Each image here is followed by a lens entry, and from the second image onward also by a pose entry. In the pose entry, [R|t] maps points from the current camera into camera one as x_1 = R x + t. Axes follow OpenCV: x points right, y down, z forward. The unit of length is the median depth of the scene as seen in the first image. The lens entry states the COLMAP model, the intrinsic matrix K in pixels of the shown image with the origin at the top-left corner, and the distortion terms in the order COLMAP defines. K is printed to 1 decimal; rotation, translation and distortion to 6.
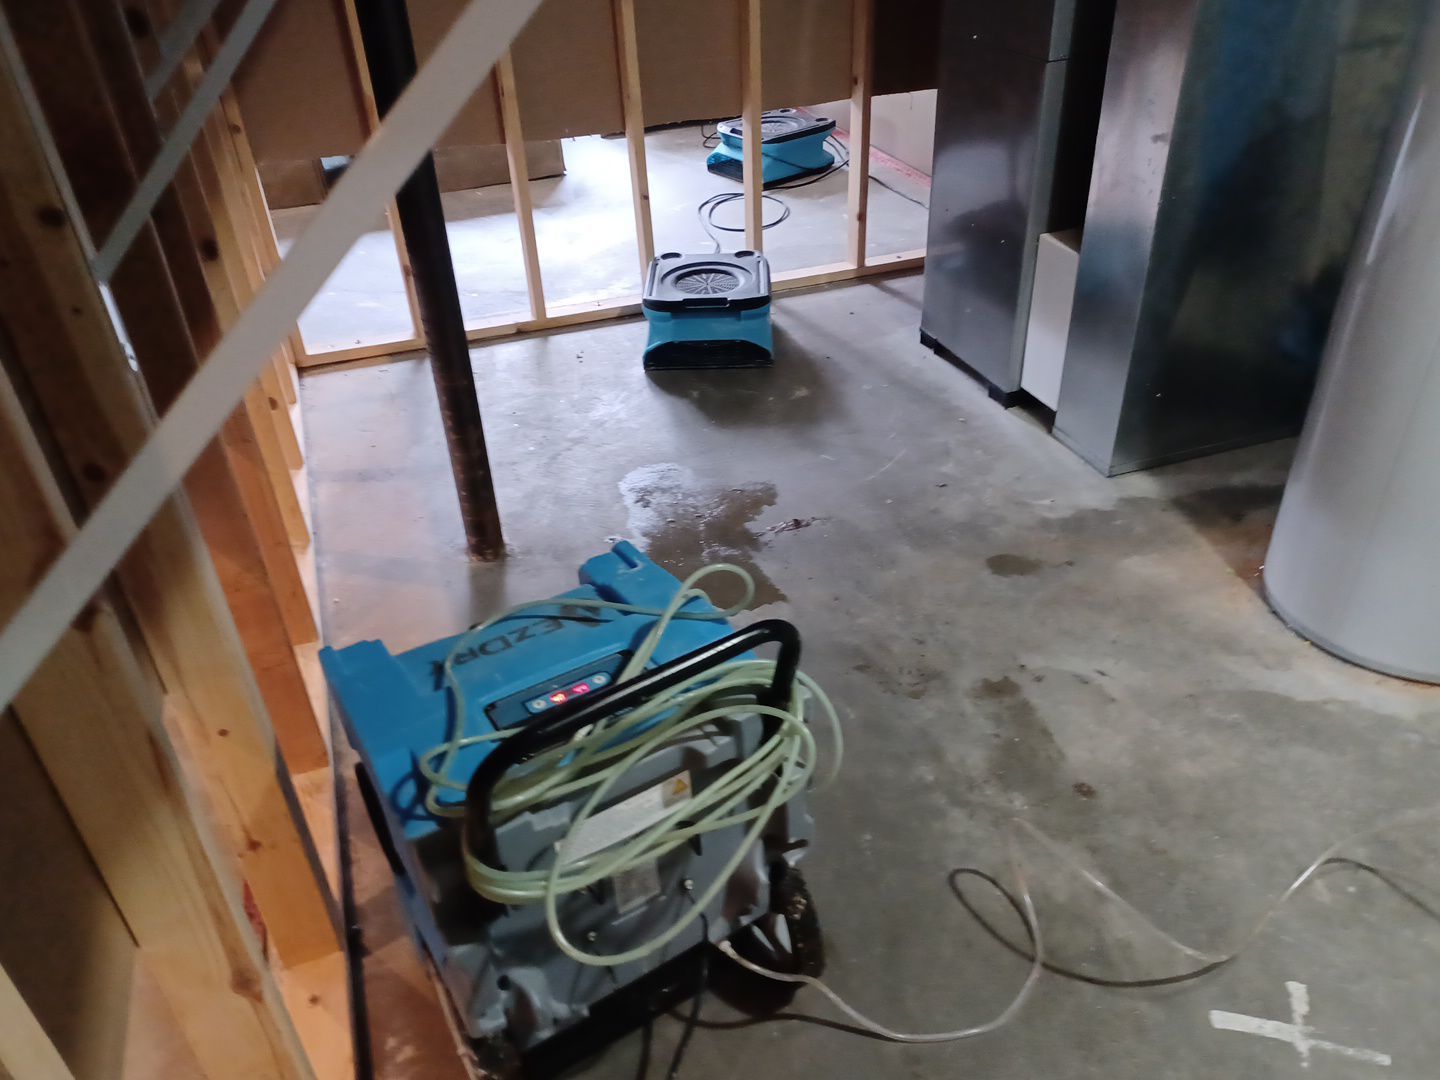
lens RADIAL K [[1064.2, 0, 708.6], [0, 1064.2, 532.4], [0, 0, 1]] dist [0.069048, -0.061704]
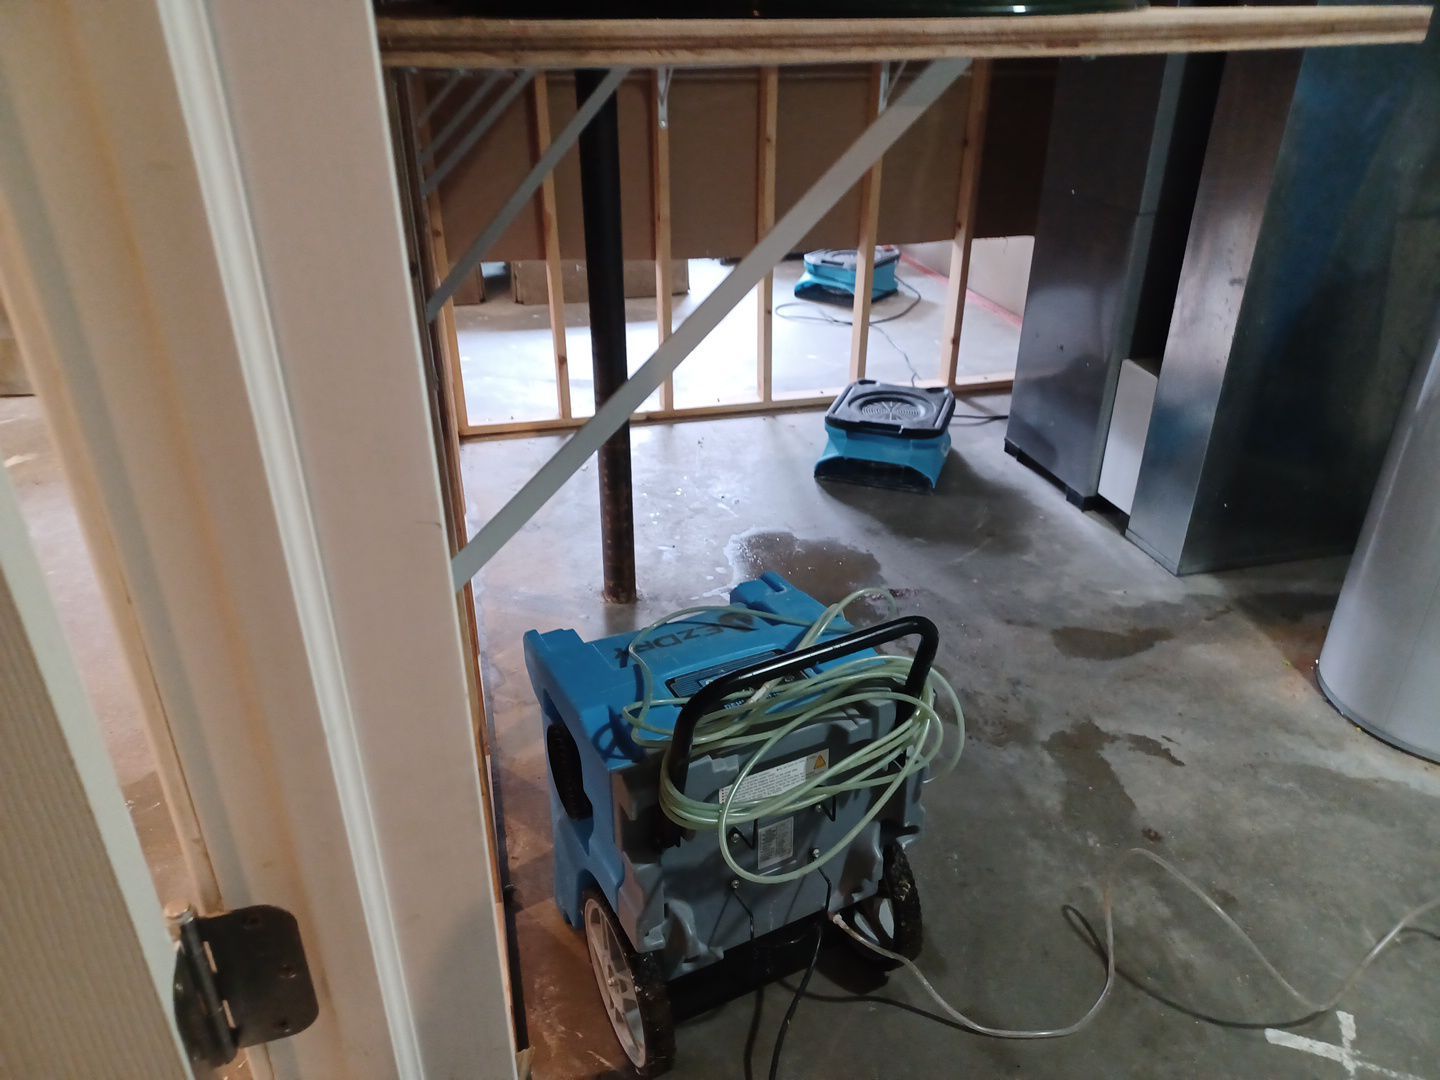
lens RADIAL K [[1001.1, 0, 714.7], [0, 1001.1, 535.5], [0, 0, 1]] dist [0.029248, -0.004221]
pose [[0.995005, 0.078222, -0.062017, -0.057061], [-0.083881, 0.991974, -0.094616, 0.060864], [0.054119, 0.099345, 0.993580, -0.092067]]
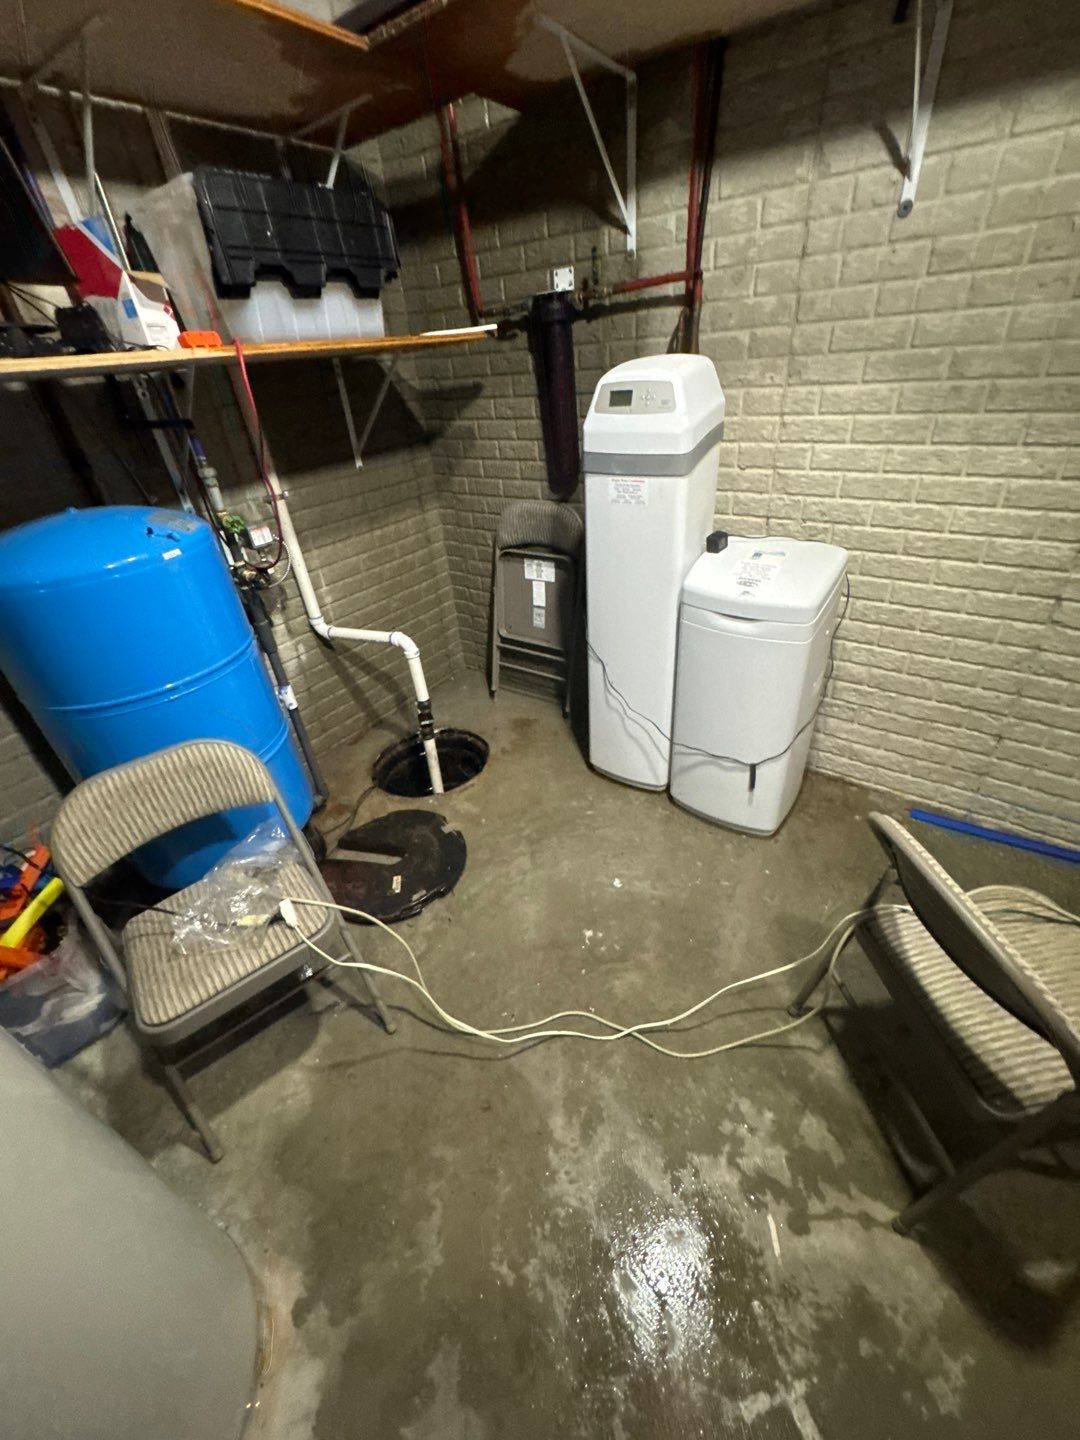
lens RADIAL K [[576.4, 0, 542.2], [0, 576.4, 720.6], [0, 0, 1]] dist [-0.001550, 0.000022]
pose [[-0.574265, -0.368881, 0.730853, 0.365800], [0.528689, 0.514512, 0.675104, -0.320507], [-0.625066, 0.774083, -0.100443, 0.480879]]
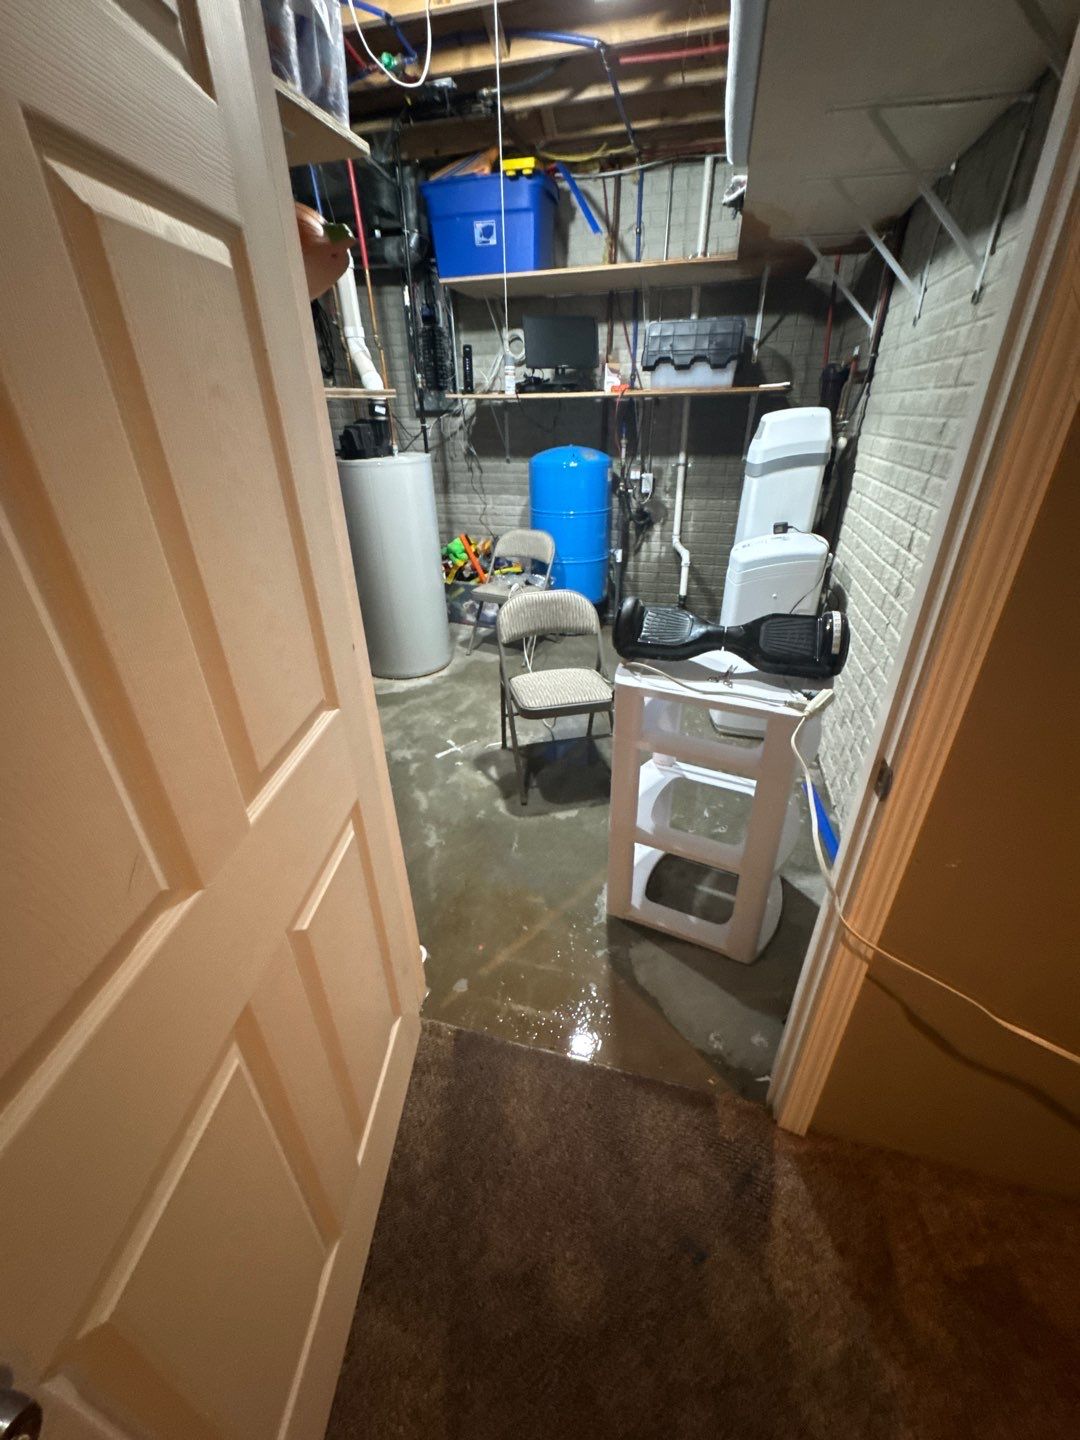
lens RADIAL K [[576.4, 0, 542.2], [0, 576.4, 720.6], [0, 0, 1]] dist [-0.001550, 0.000022]
pose [[0.553079, -0.366469, 0.748201, -0.444781], [0.450588, 0.886960, 0.101353, 0.231945], [-0.700767, 0.281074, 0.655685, -0.280518]]
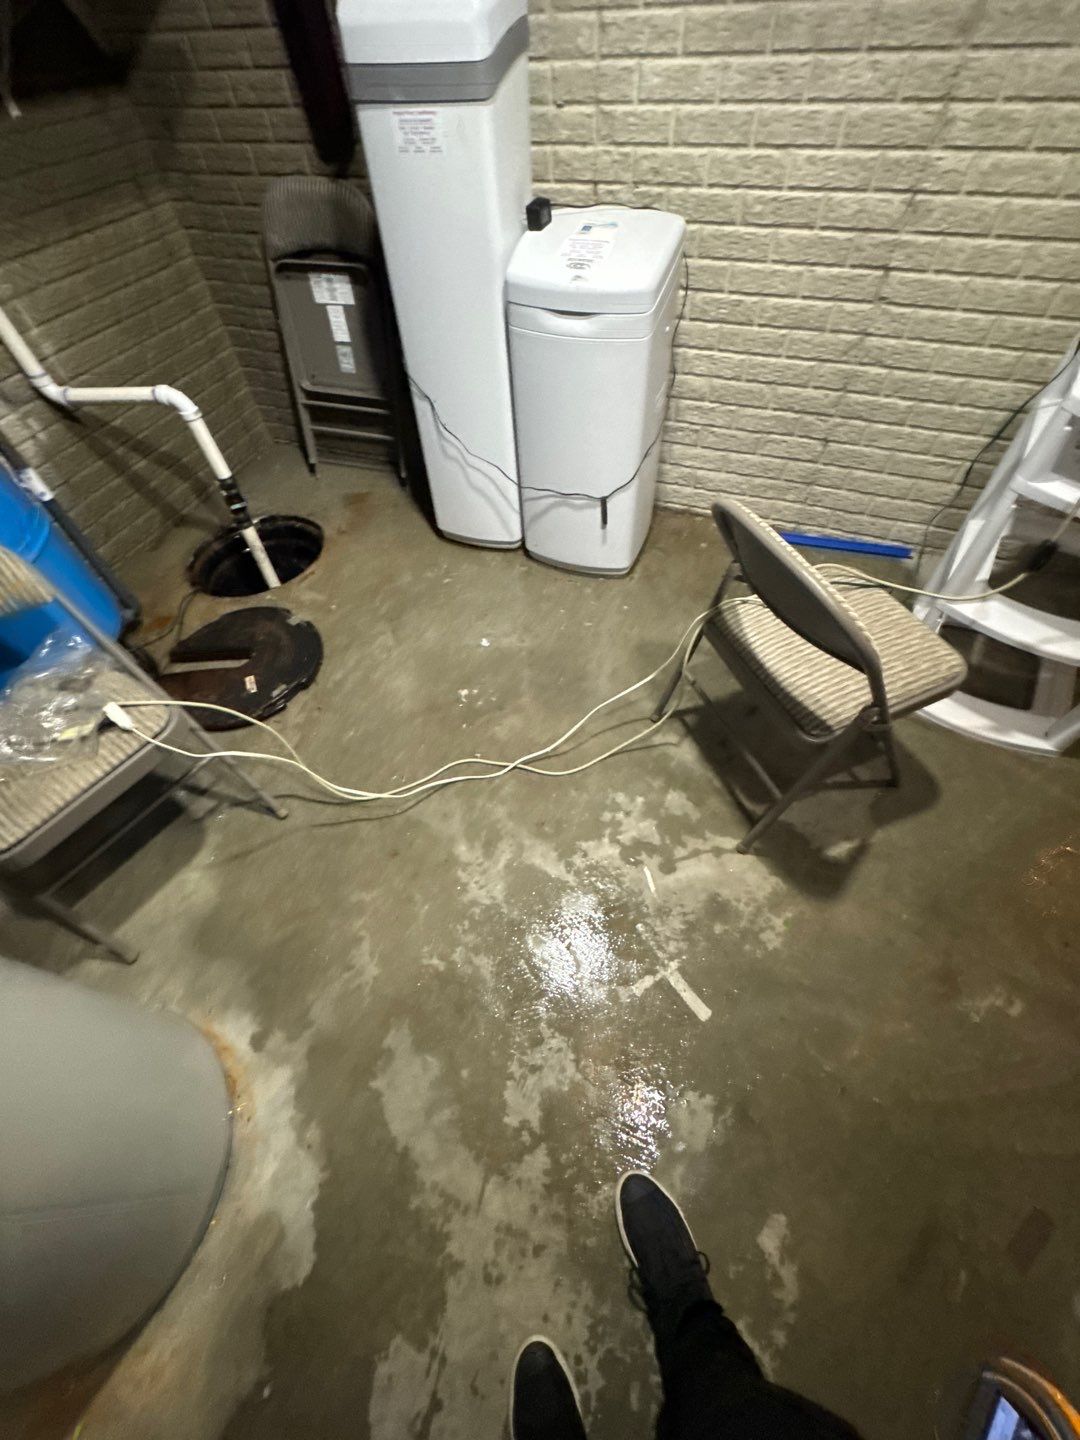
lens RADIAL K [[573.9, 0, 544.2], [0, 573.9, 723.9], [0, 0, 1]] dist [-0.002058, -0.000313]
pose [[-0.776407, -0.456127, 0.434903, 0.347336], [0.405135, 0.167374, 0.898806, -0.267162], [-0.482761, 0.874033, 0.054842, 0.527774]]
